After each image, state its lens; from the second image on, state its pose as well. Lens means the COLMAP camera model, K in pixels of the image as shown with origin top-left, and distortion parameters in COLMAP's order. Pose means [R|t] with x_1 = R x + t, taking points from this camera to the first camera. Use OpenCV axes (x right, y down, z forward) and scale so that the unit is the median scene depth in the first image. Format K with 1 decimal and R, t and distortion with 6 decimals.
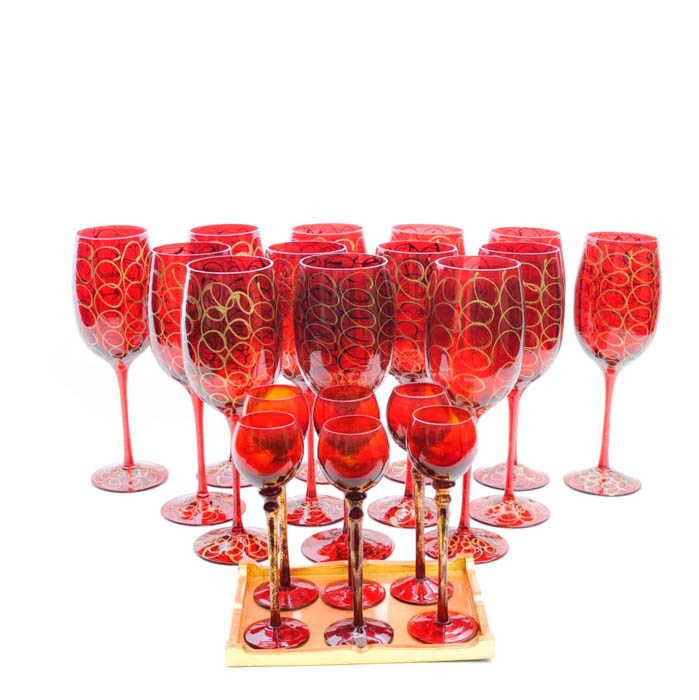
lens RADIAL K [[1152.1, 0, 349.5], [0, 1152.1, 350.0], [0, 0, 1]] dist [-0.020490, -0.022966]
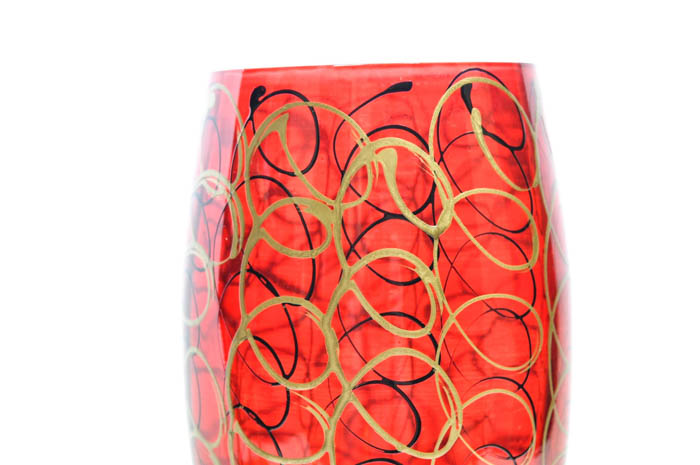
lens RADIAL K [[1645.8, 0, 350.0], [0, 1645.8, 232.5], [0, 0, 1]] dist [-0.202513, -0.005338]
pose [[0.982958, -0.001480, -0.183825, -0.041356], [-0.036020, 0.979034, -0.200488, 0.038489], [0.180268, 0.203693, 0.962296, 0.666205]]
